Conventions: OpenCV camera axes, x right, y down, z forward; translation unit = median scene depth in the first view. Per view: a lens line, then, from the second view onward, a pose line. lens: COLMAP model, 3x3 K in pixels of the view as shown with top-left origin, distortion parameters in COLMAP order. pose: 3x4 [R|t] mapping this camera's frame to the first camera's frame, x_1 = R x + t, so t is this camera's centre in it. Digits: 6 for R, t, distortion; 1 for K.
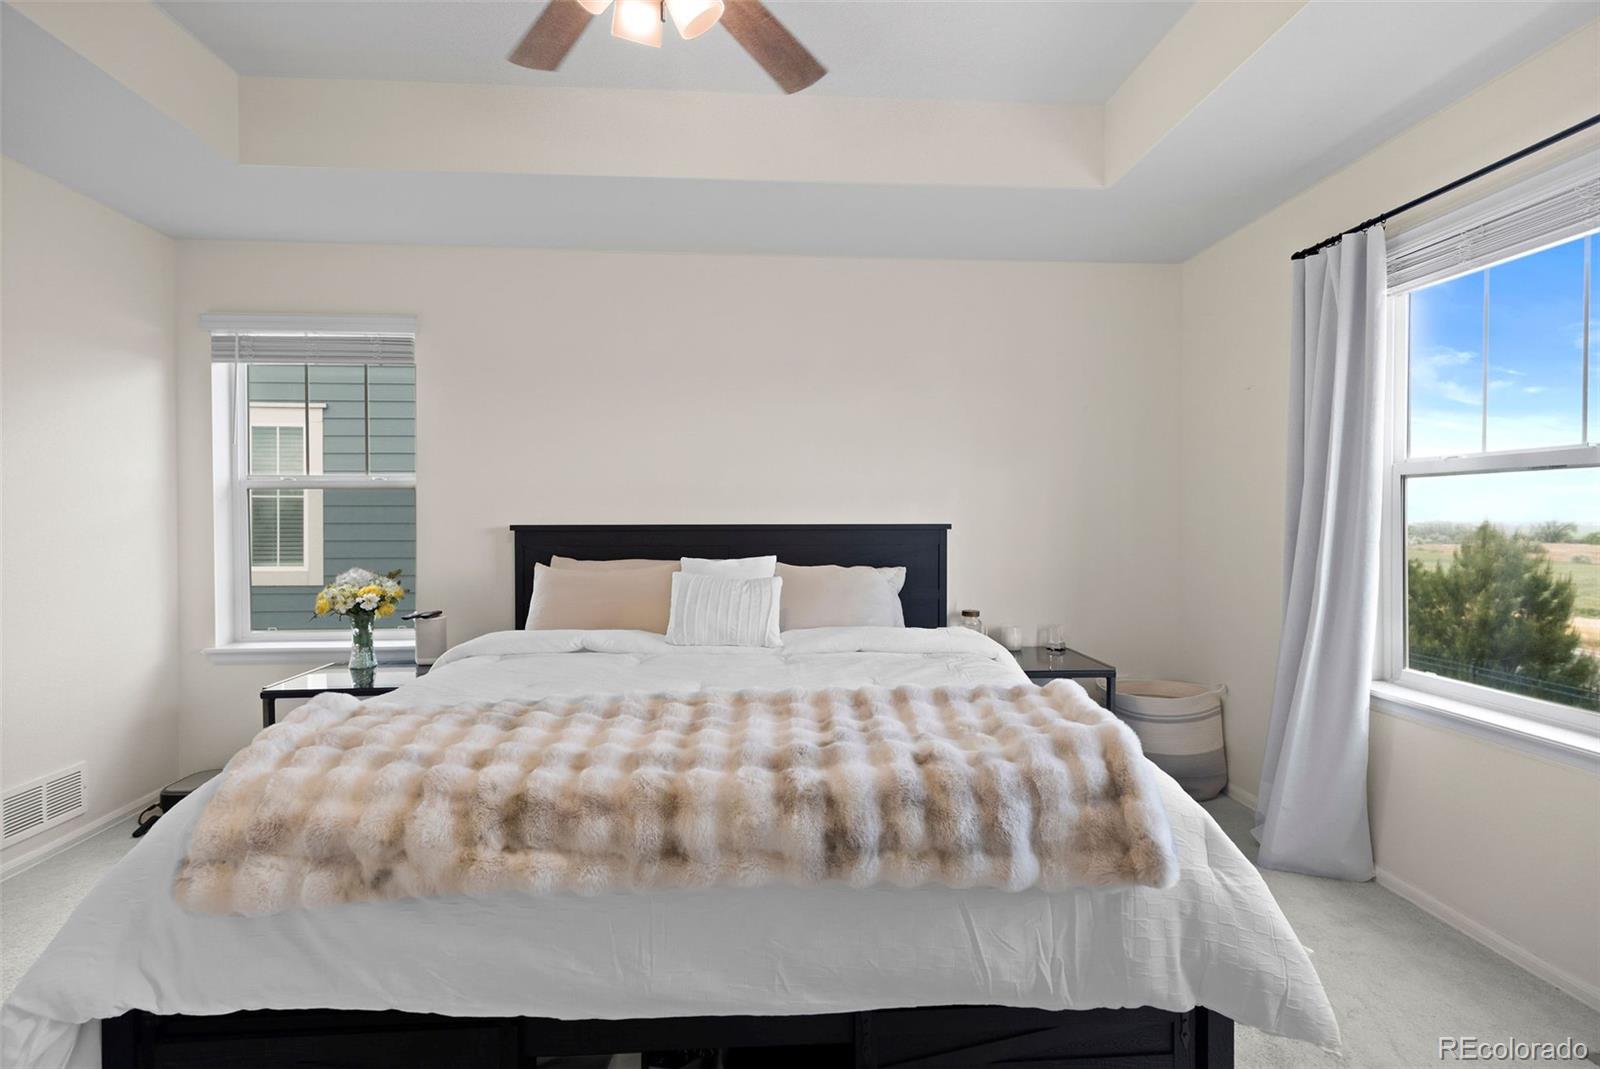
lens RADIAL K [[723.6, 0, 800.2], [0, 723.6, 526.7], [0, 0, 1]] dist [0.005712, 0.001396]
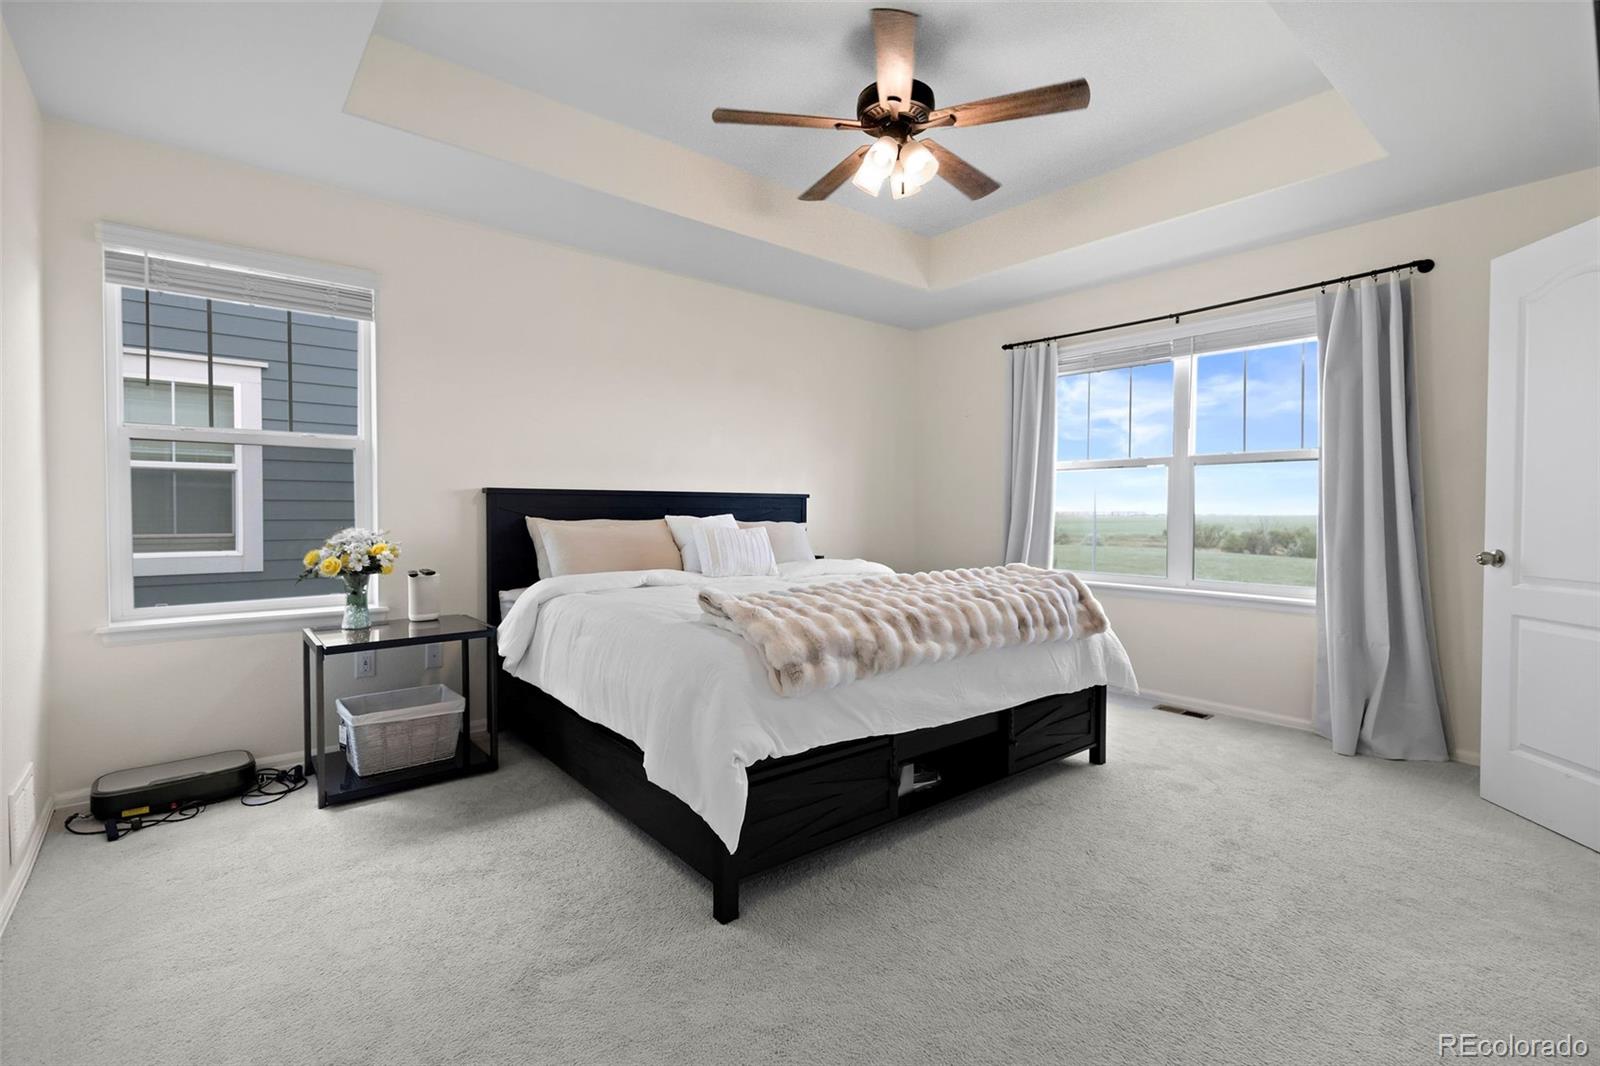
lens RADIAL K [[723.6, 0, 791.0], [0, 723.6, 528.1], [0, 0, 1]] dist [0.005712, 0.001396]
pose [[0.811934, -0.010140, 0.583661, -0.719748], [0.005476, 0.999937, 0.009754, 0.053356], [-0.583723, -0.004723, 0.811939, -0.138230]]
